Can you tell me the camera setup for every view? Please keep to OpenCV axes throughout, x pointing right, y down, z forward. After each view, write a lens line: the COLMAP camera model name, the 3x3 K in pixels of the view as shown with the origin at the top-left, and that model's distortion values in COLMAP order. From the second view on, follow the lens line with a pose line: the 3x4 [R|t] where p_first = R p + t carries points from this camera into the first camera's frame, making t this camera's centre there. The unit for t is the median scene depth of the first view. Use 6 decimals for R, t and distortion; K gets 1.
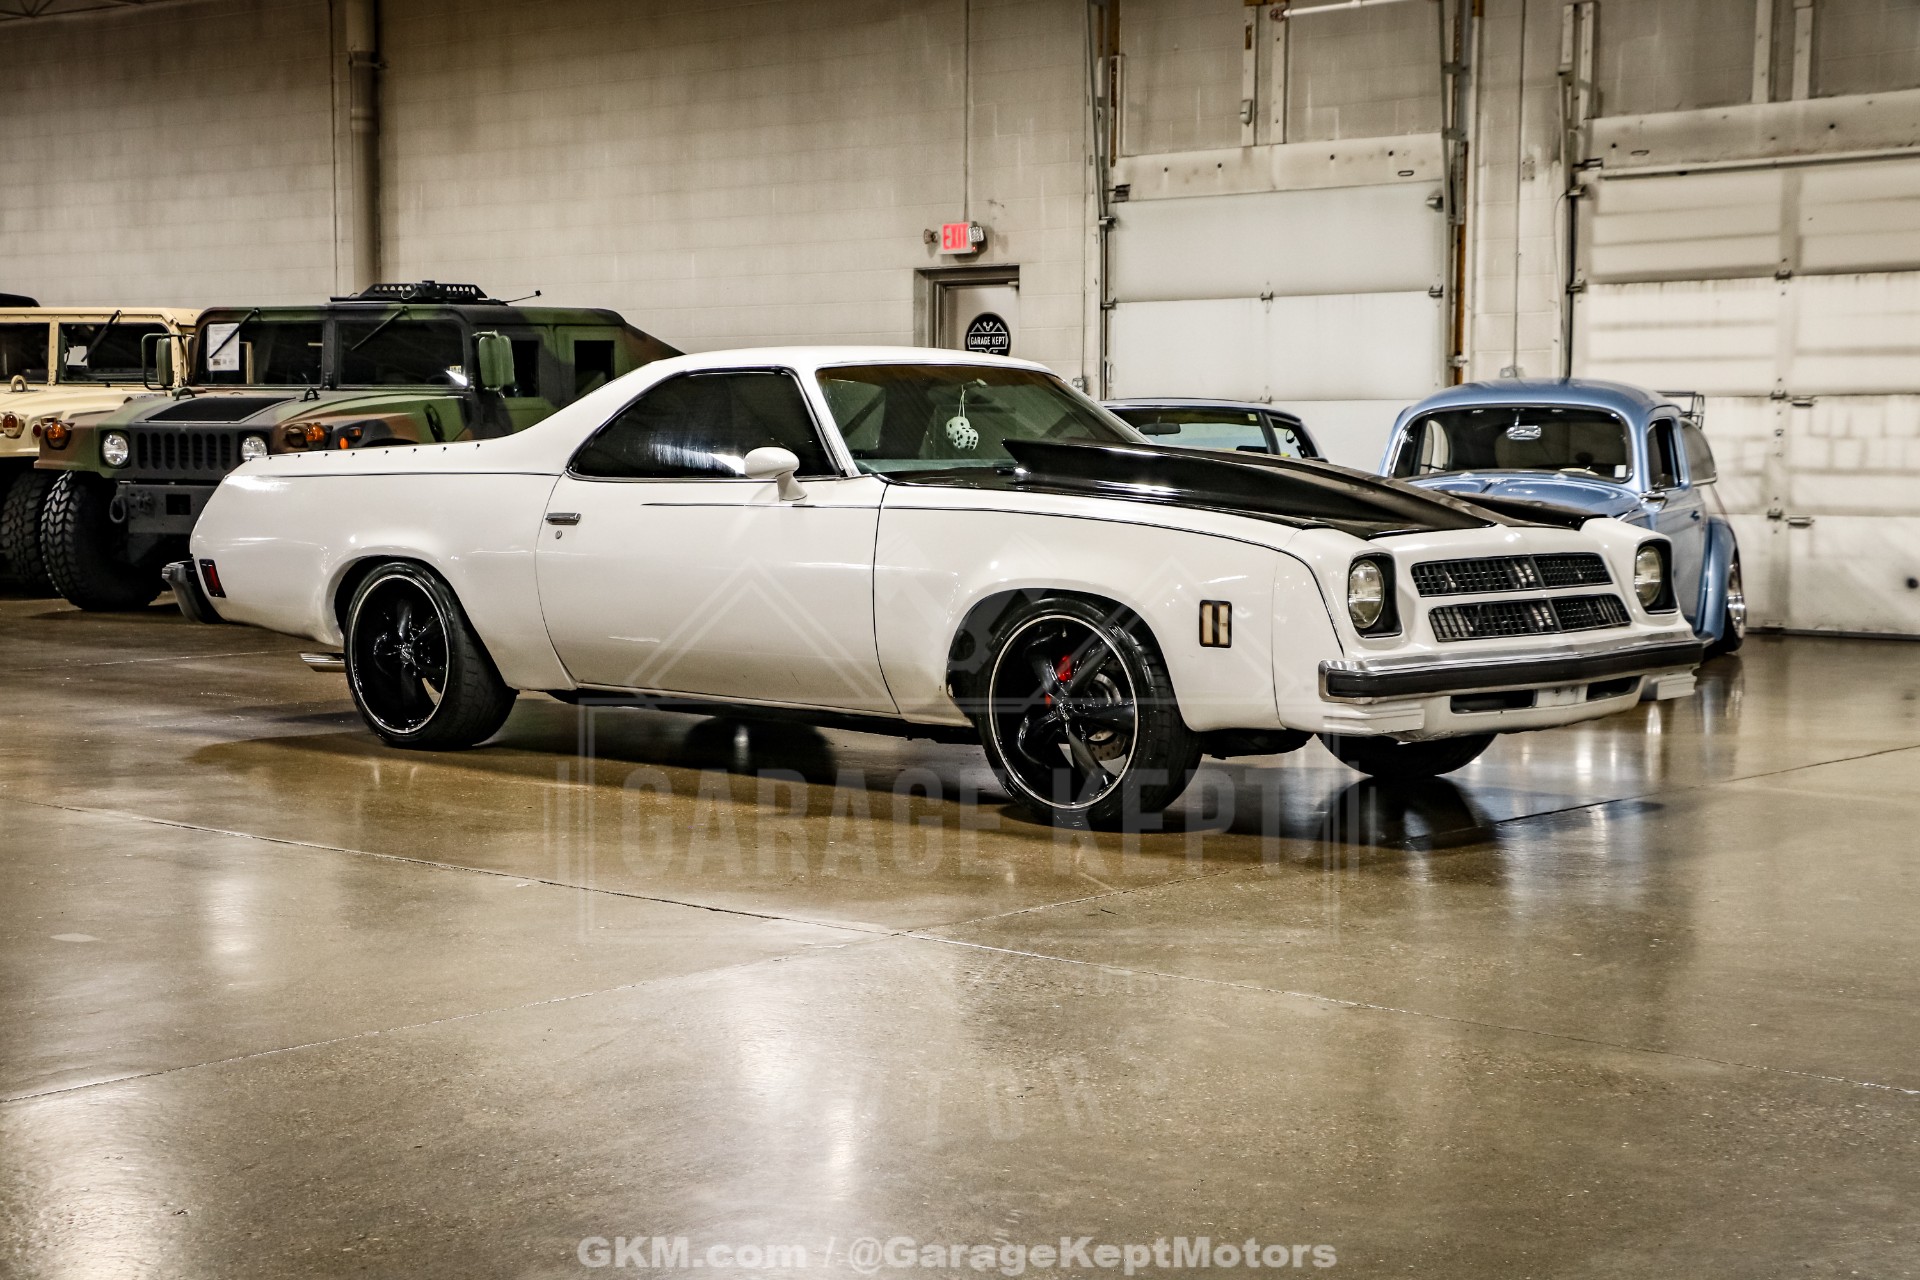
lens RADIAL K [[3123.4, 0, 952.9], [0, 3123.4, 640.5], [0, 0, 1]] dist [-0.015405, 1.432363]
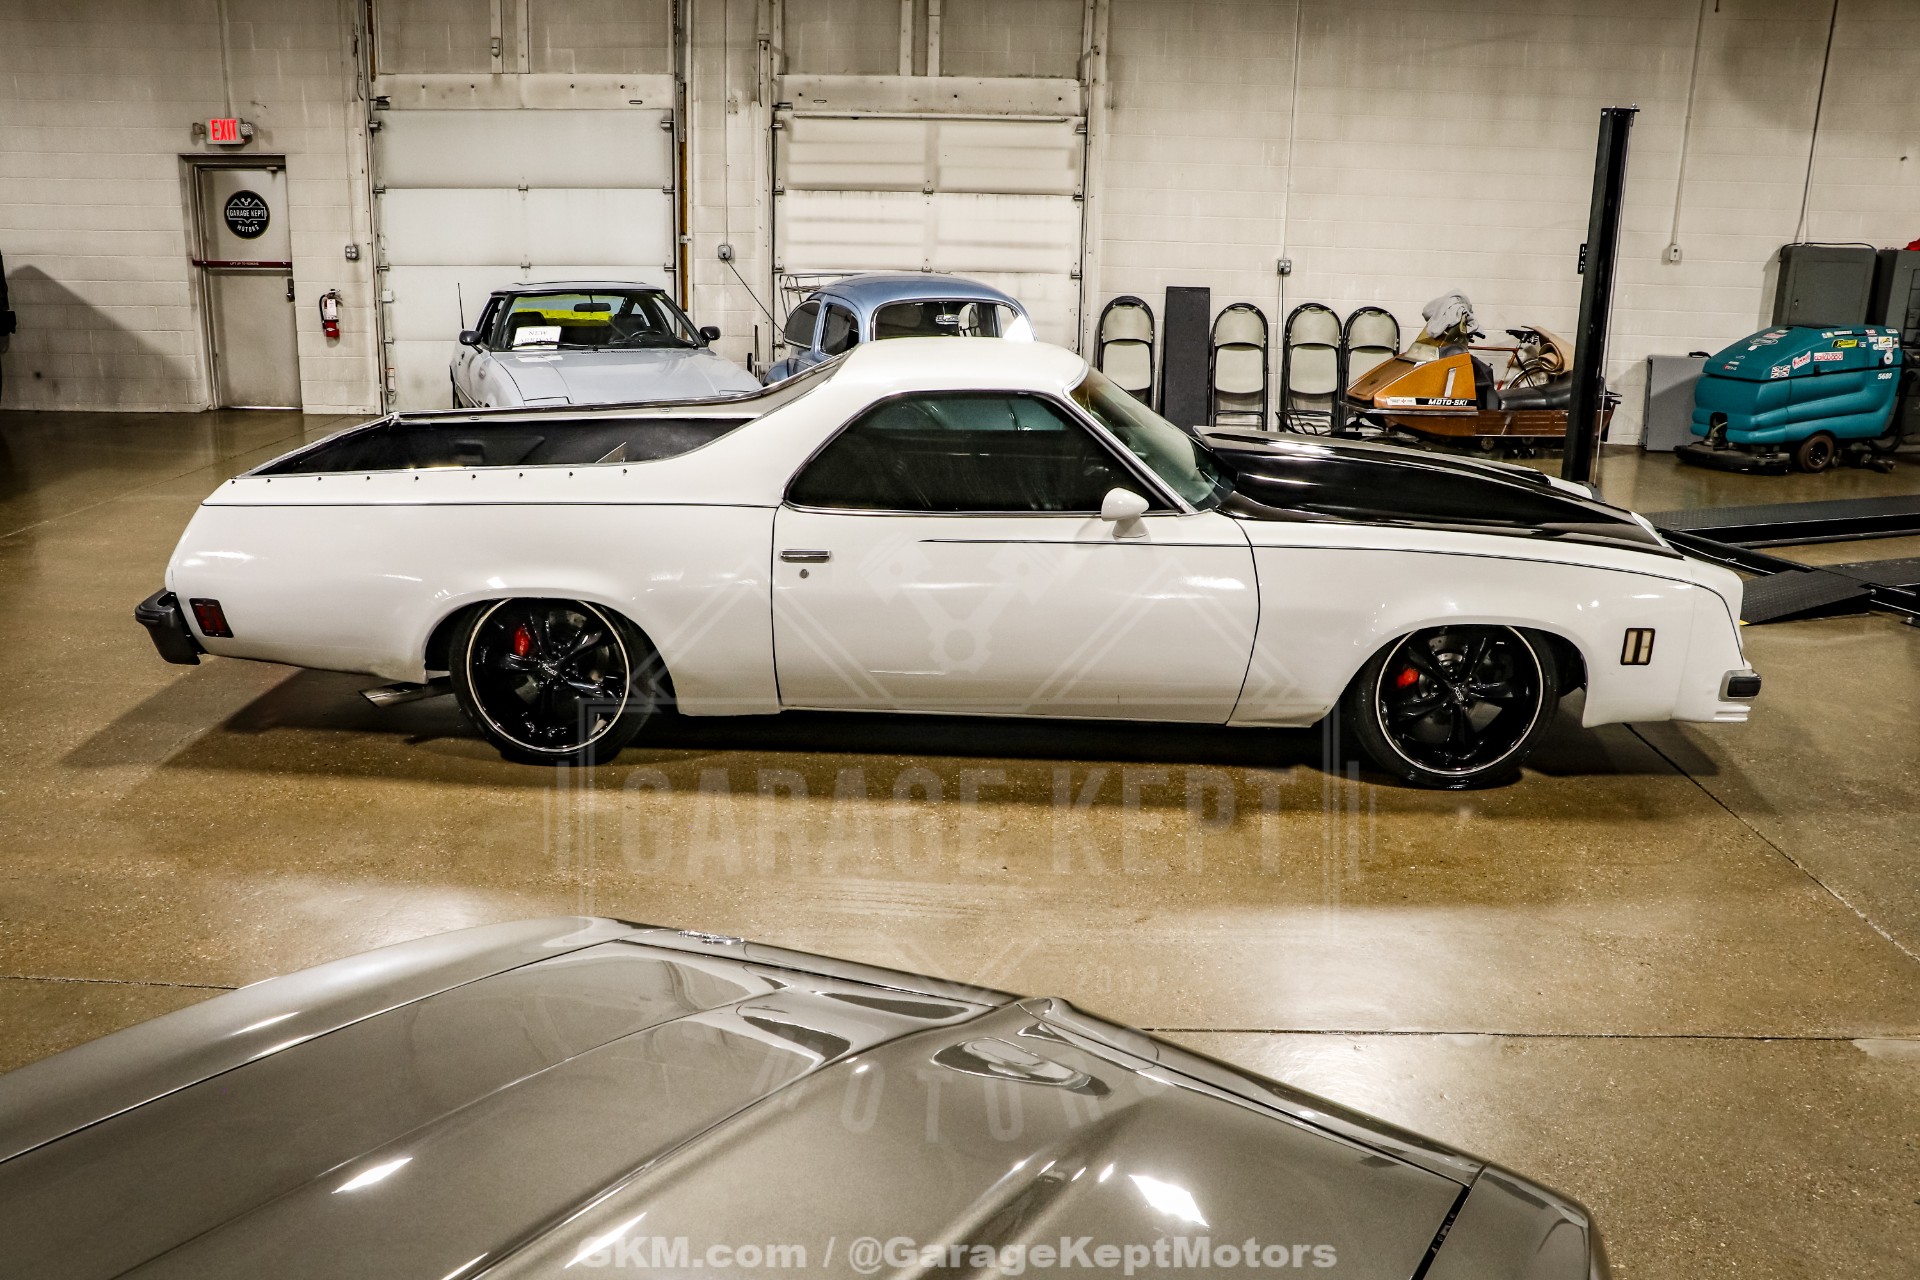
lens RADIAL K [[1652.9, 0, 987.9], [0, 1652.9, 631.8], [0, 0, 1]] dist [-0.146567, 0.124773]
pose [[0.755942, -0.155809, 0.635826, -0.240584], [0.022995, 0.976984, 0.212071, -0.071536], [-0.654234, -0.145693, 0.742126, 0.344129]]
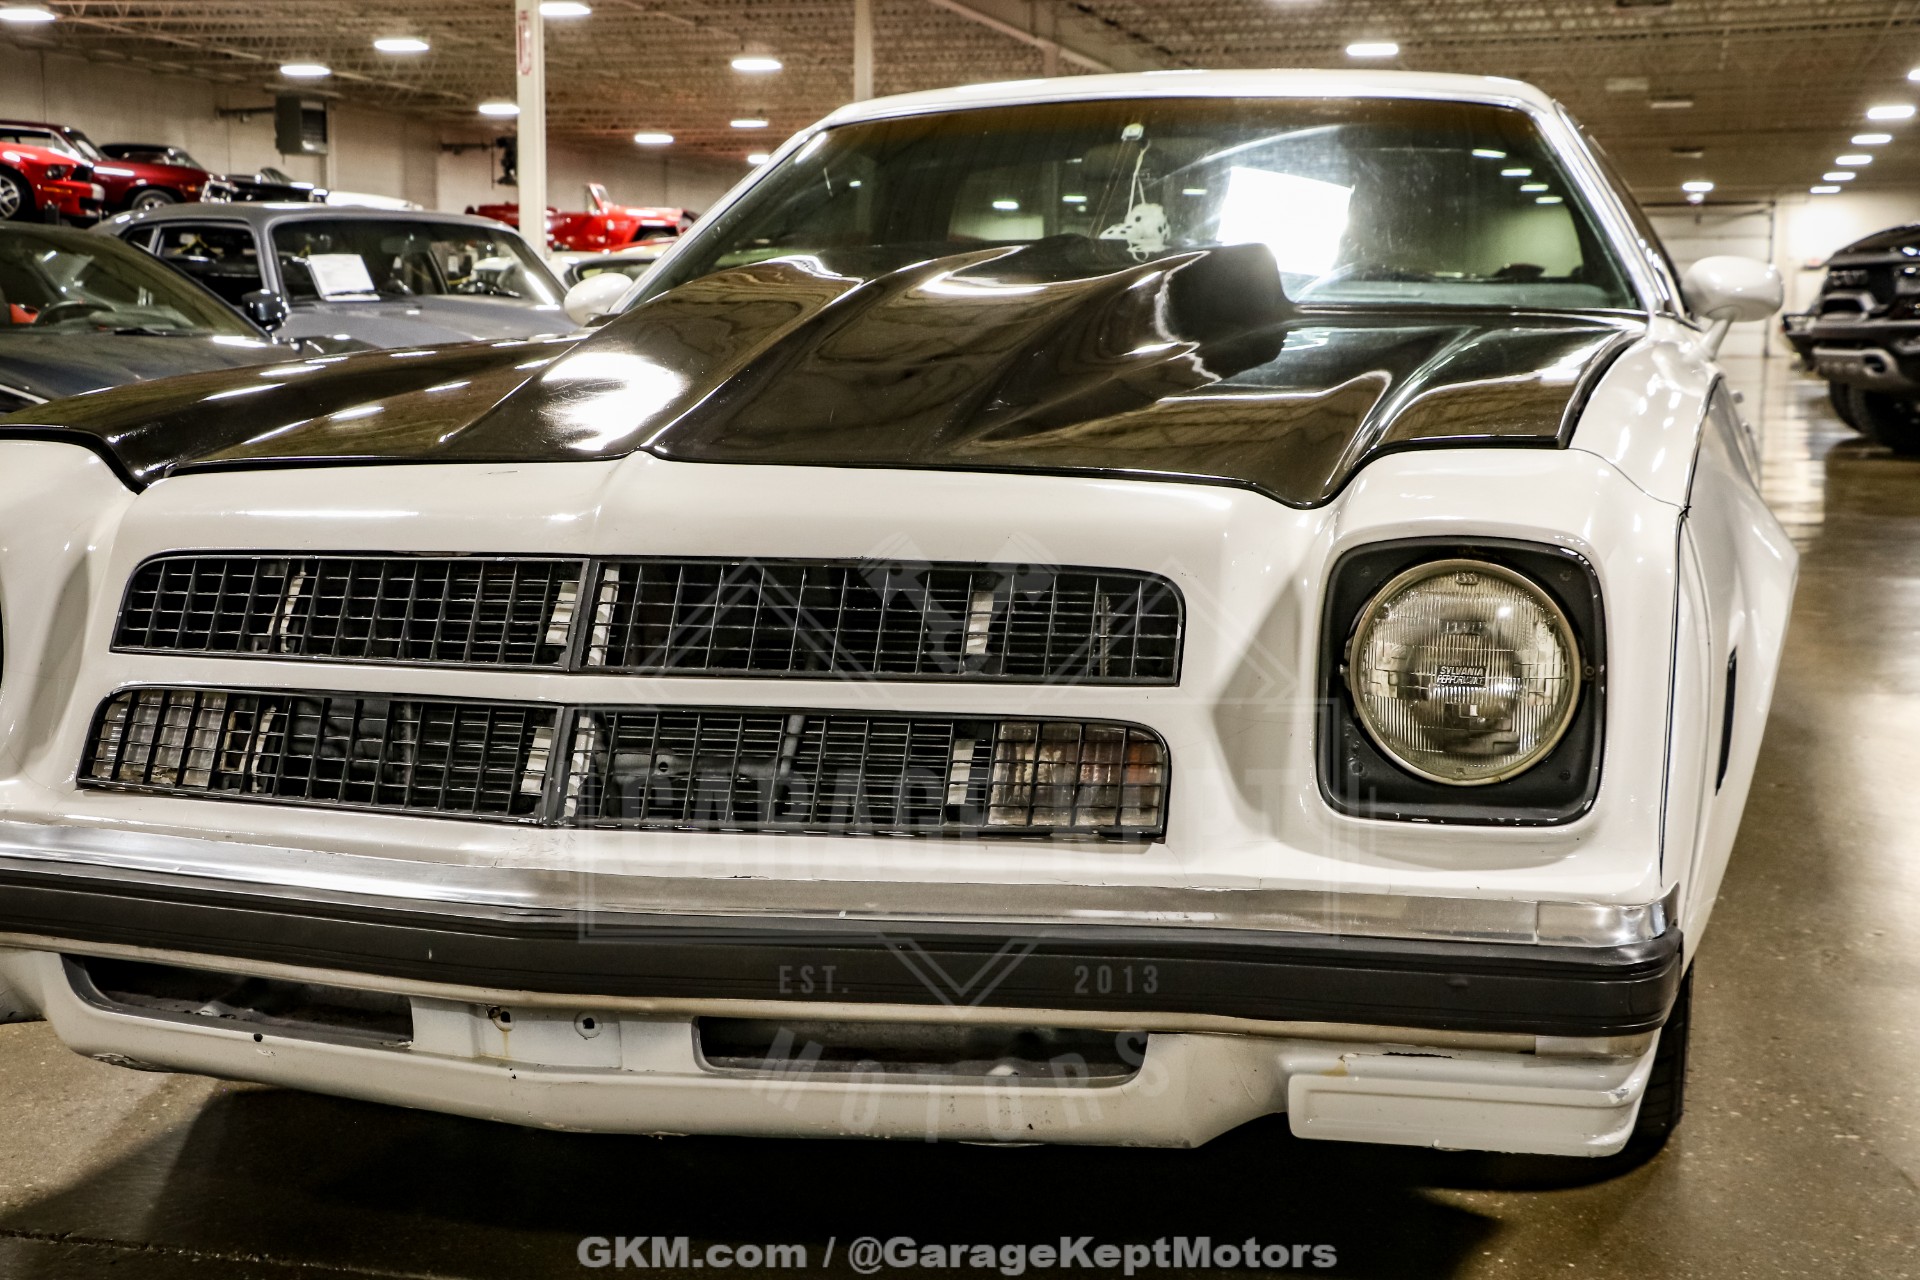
lens RADIAL K [[2528.3, 0, 954.9], [0, 2528.3, 646.1], [0, 0, 1]] dist [0.000951, 0.479957]
pose [[0.409520, 0.110867, -0.905540, 0.215680], [-0.059575, 0.993720, 0.094721, -0.022679], [0.910354, 0.015157, 0.413553, 0.474535]]
